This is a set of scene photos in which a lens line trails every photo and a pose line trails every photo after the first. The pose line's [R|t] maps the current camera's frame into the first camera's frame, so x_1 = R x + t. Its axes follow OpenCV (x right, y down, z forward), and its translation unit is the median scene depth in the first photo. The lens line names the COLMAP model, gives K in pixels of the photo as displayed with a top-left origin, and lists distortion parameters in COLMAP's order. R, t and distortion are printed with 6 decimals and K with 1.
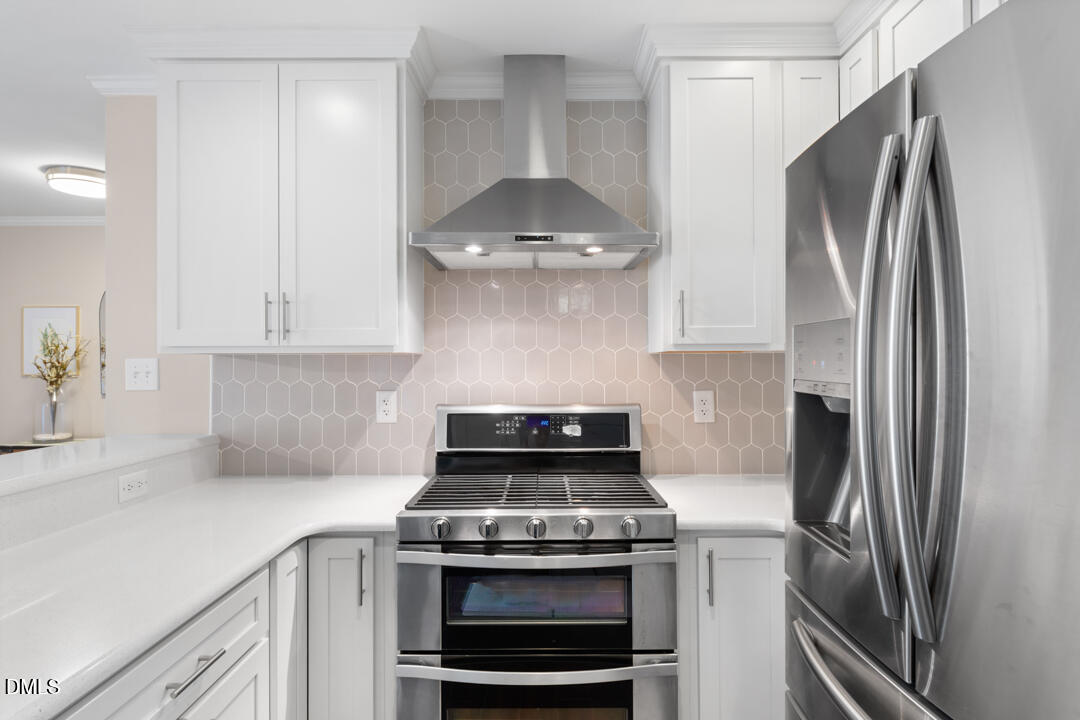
lens RADIAL K [[584.6, 0, 545.0], [0, 584.6, 360.2], [0, 0, 1]] dist [0.002691, 0.001119]
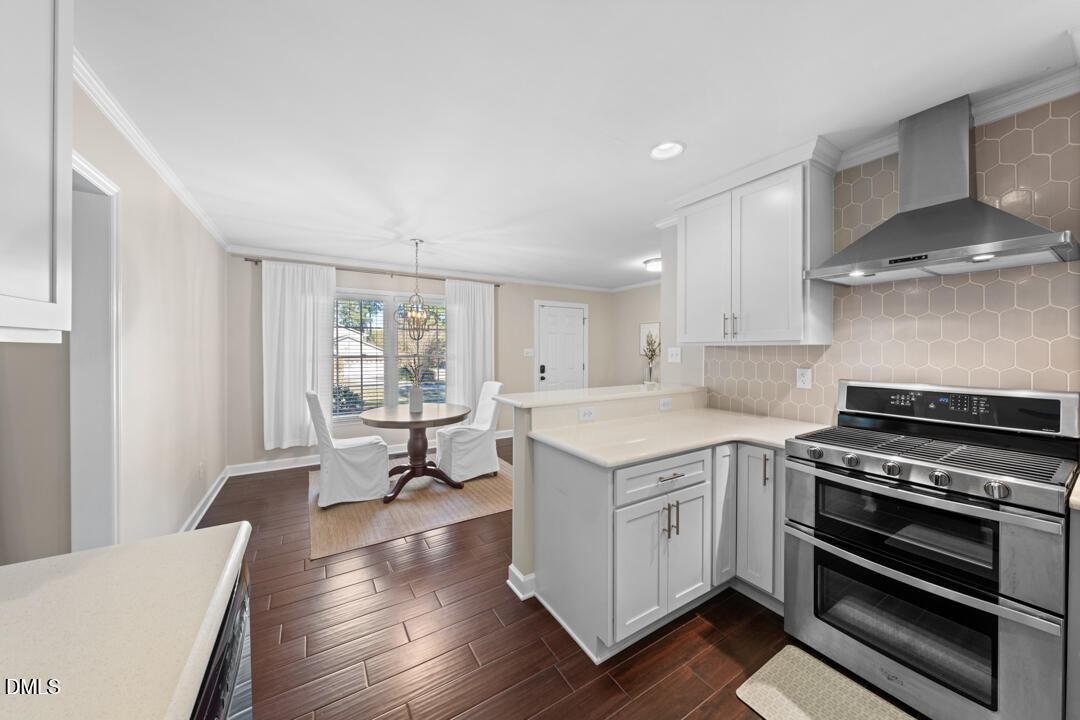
lens RADIAL K [[374.0, 0, 537.6], [0, 374.0, 352.7], [0, 0, 1]] dist [-0.001463, 0.000038]
pose [[0.525618, 0.011530, -0.850642, 0.217029], [0.002673, 0.999881, 0.015205, -0.007171], [0.850716, -0.010266, 0.525525, -0.146821]]
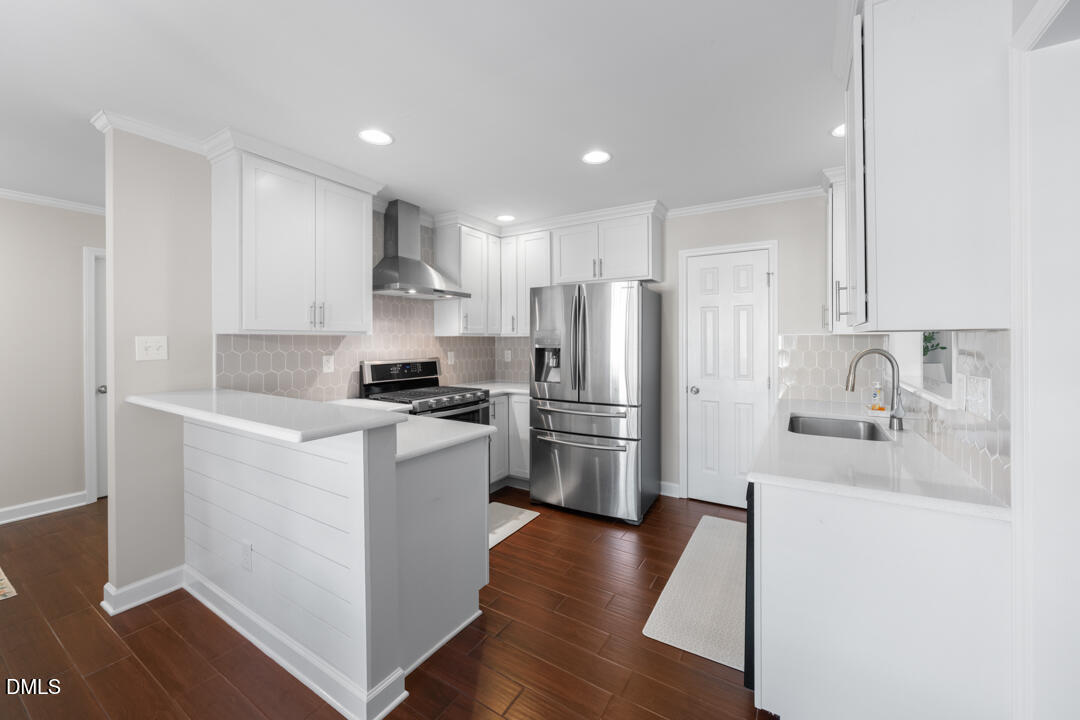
lens RADIAL K [[420.1, 0, 542.8], [0, 420.1, 341.5], [0, 0, 1]] dist [-0.001559, -0.000103]
pose [[0.530646, -0.000750, 0.847593, -1.076058], [-0.001441, 0.999997, 0.001787, 0.006076], [-0.847592, -0.002169, 0.530644, -0.282778]]
